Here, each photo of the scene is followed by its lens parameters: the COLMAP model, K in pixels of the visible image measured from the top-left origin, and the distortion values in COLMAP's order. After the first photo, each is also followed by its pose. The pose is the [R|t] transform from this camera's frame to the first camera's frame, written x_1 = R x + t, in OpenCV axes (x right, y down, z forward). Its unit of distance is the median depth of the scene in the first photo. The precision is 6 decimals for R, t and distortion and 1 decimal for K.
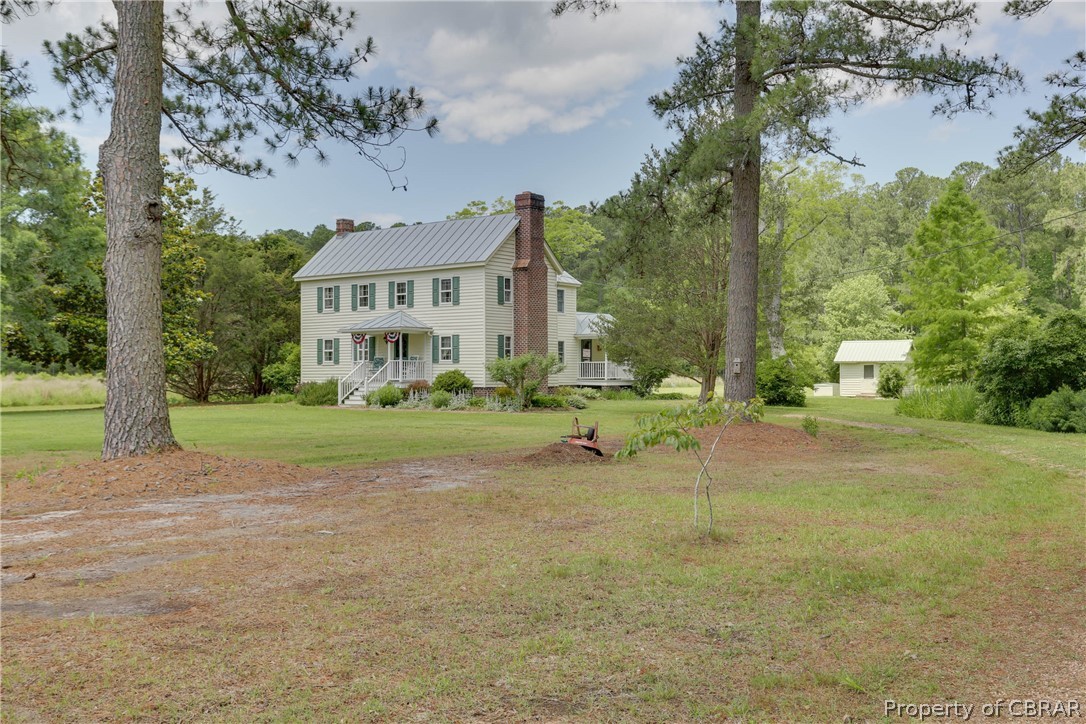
lens RADIAL K [[1102.9, 0, 543.0], [0, 1102.9, 362.0], [0, 0, 1]] dist [-0.001071, 0.000123]
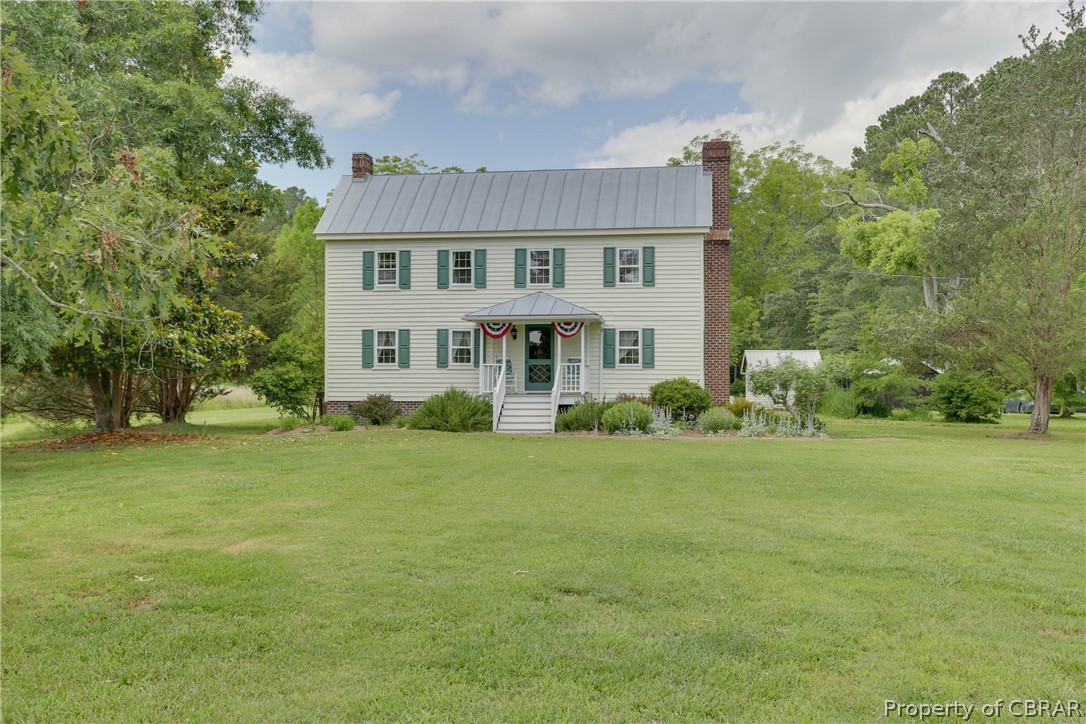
lens RADIAL K [[1102.9, 0, 543.0], [0, 1102.9, 362.0], [0, 0, 1]] dist [-0.001071, 0.000123]
pose [[0.839699, 0.007835, 0.542995, -0.503599], [-0.006402, 0.999969, -0.004529, 0.000882], [-0.543014, 0.000327, 0.839724, 0.416272]]
